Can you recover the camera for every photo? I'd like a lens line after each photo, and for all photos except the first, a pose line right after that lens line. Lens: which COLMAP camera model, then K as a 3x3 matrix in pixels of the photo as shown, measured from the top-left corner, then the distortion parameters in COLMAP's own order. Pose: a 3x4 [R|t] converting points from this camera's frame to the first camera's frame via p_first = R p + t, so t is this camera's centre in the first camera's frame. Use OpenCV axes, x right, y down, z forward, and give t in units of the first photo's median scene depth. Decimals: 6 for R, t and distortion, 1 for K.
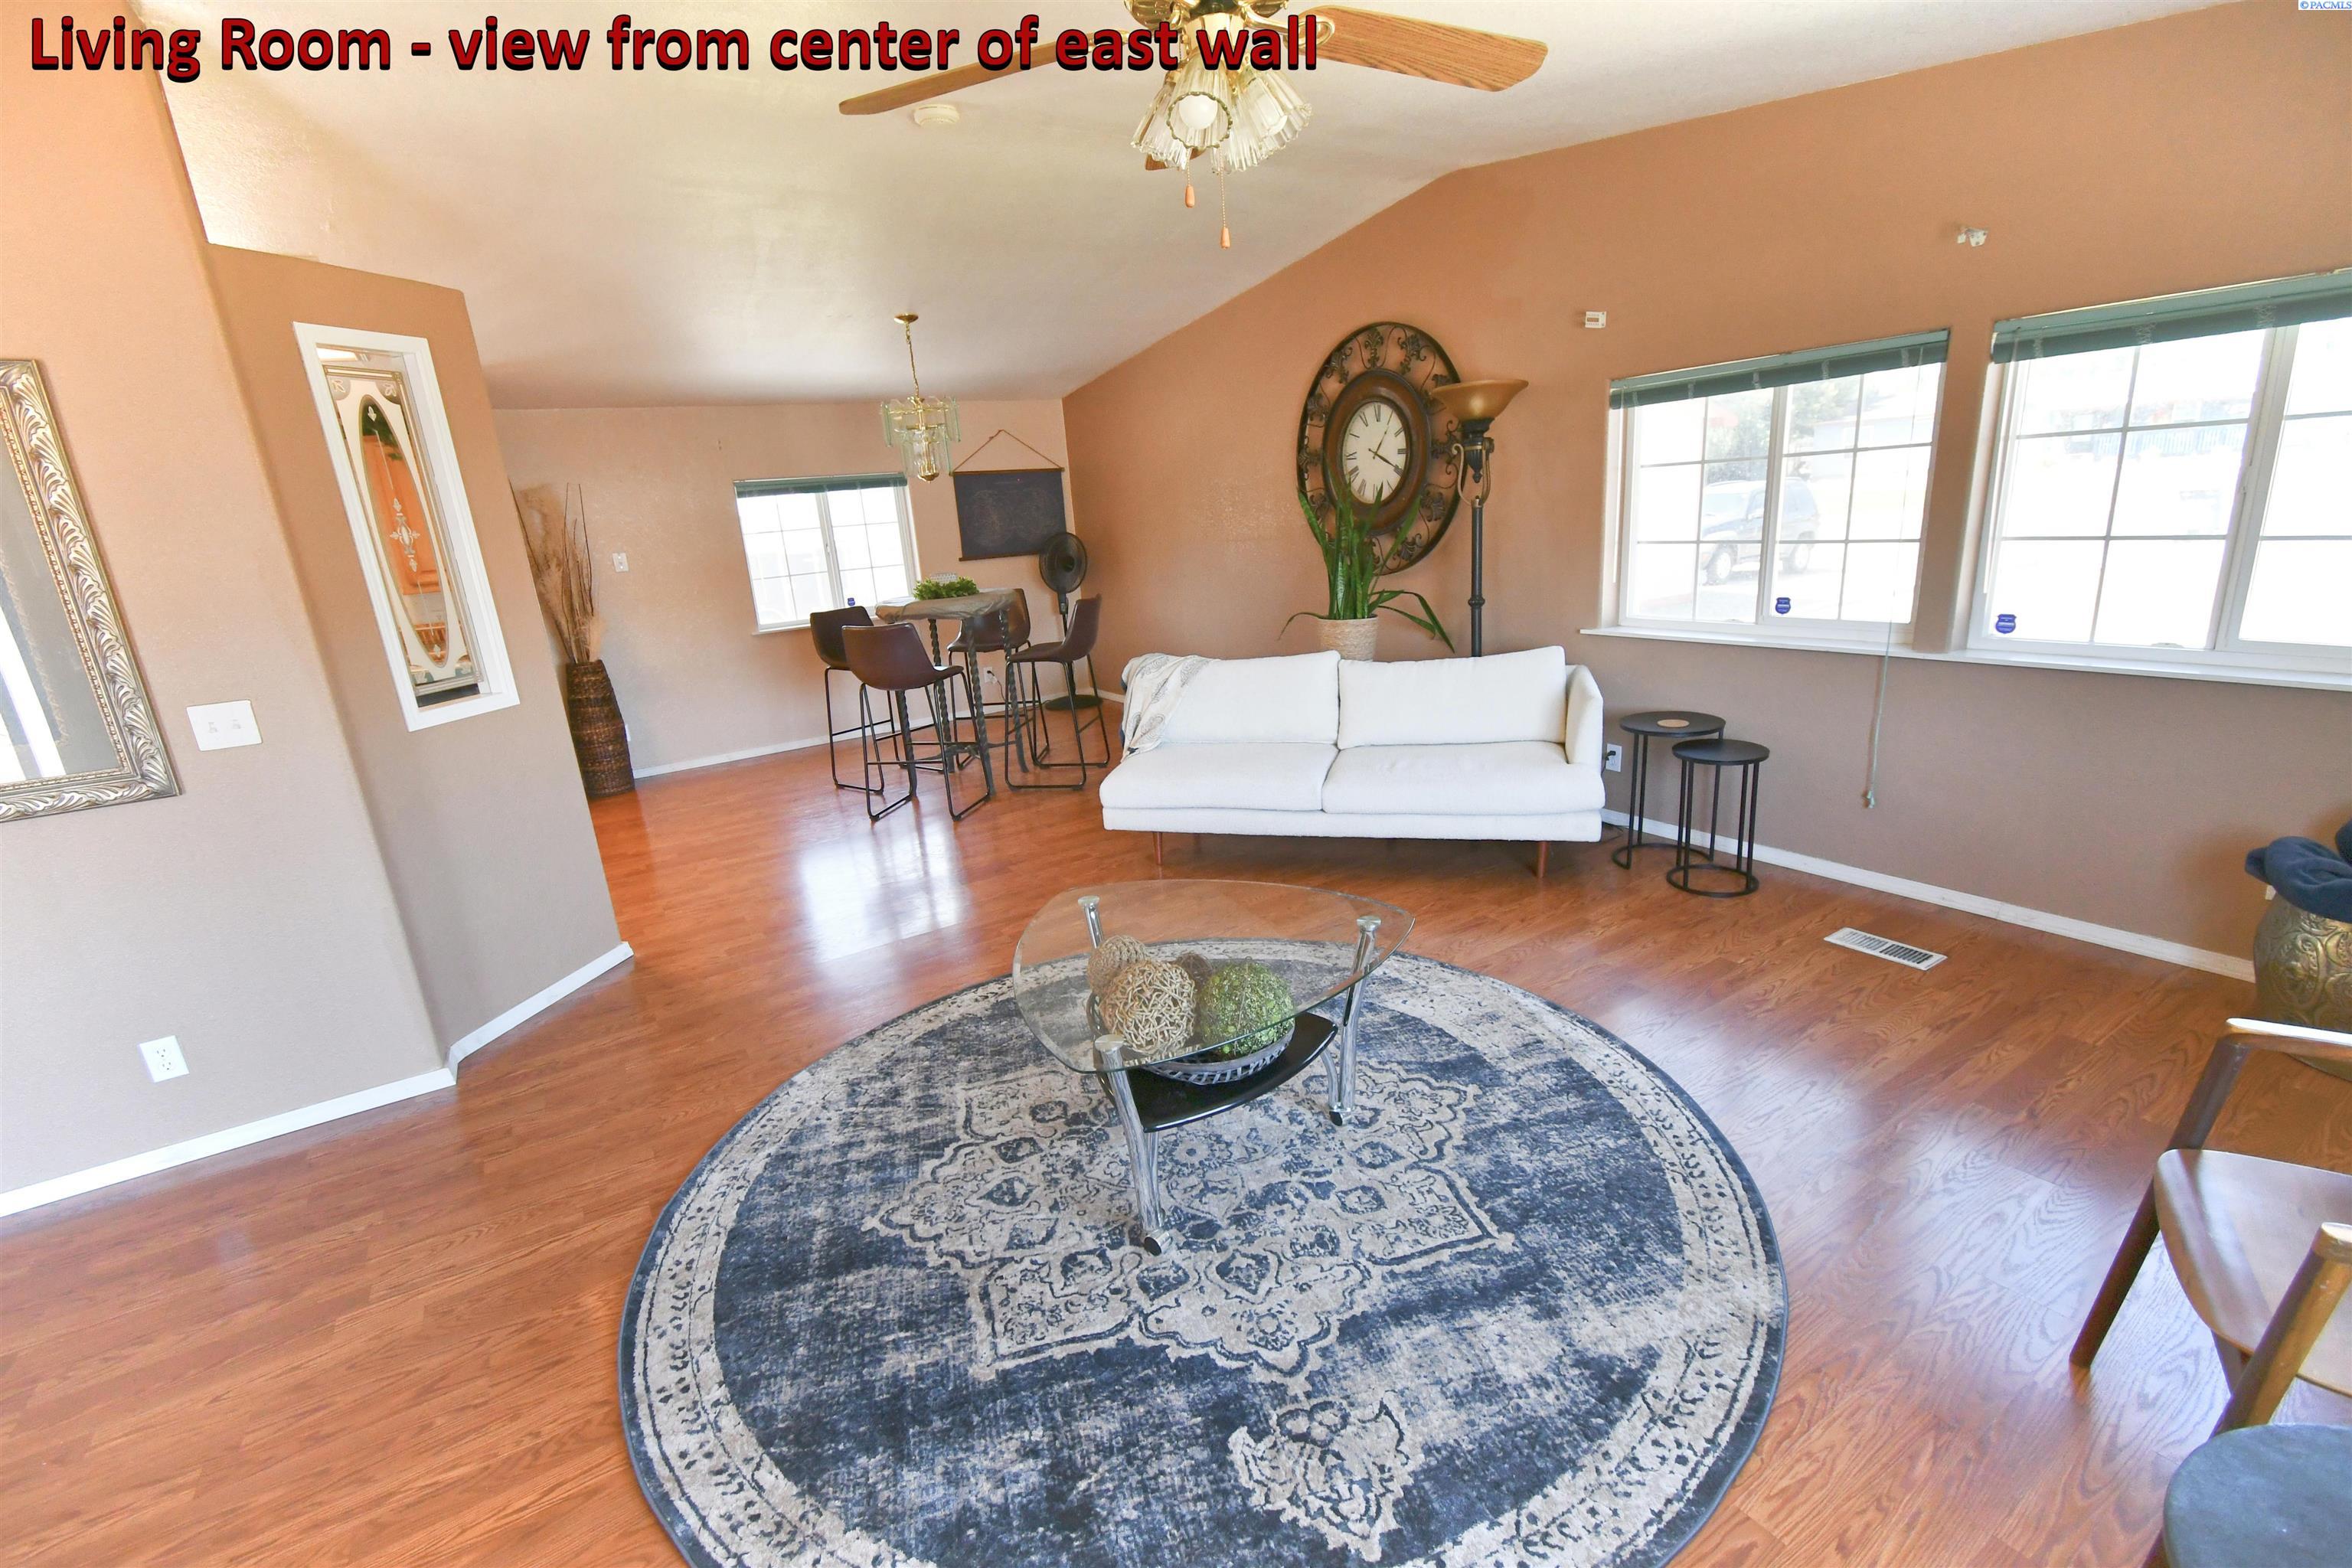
lens RADIAL K [[1030.6, 0, 1181.2], [0, 1030.6, 778.9], [0, 0, 1]] dist [0.011153, -0.005438]
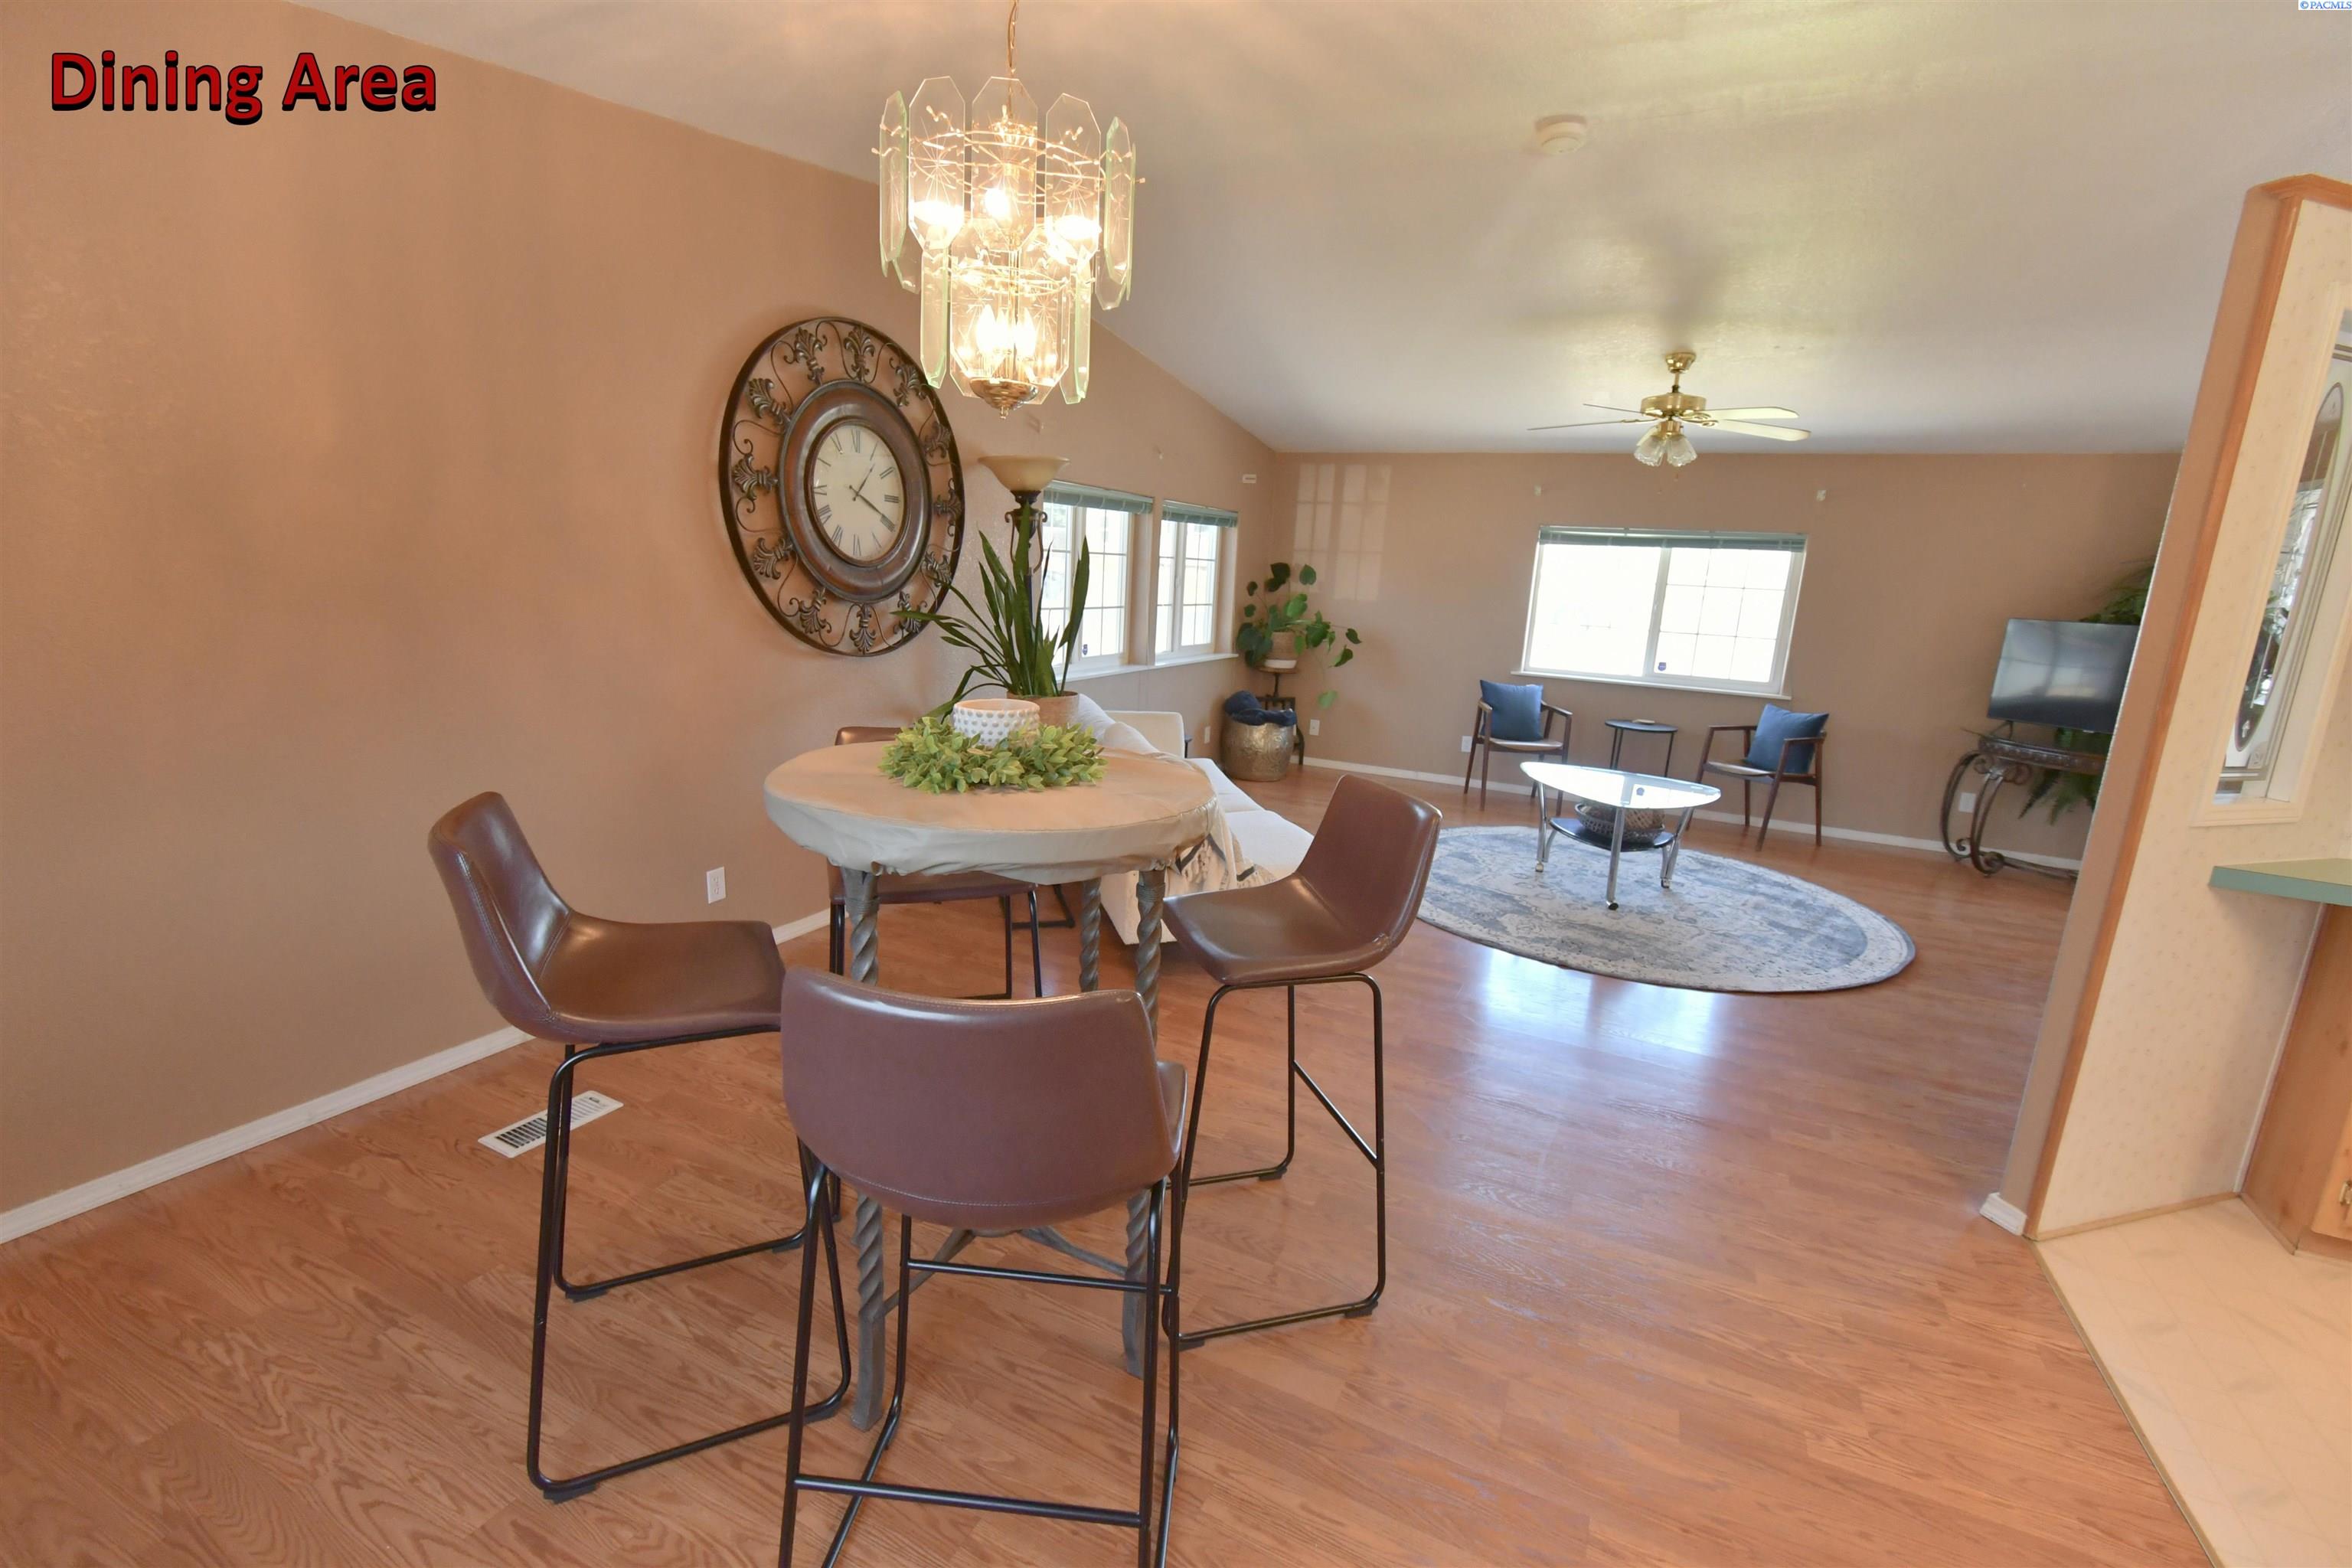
lens RADIAL K [[1030.6, 0, 1181.2], [0, 1030.6, 778.9], [0, 0, 1]] dist [0.011153, -0.005438]
pose [[-0.526423, -0.129680, 0.840275, -0.996491], [0.210012, 0.937842, 0.276309, -0.478057], [-0.823877, 0.321923, -0.466467, 2.087161]]
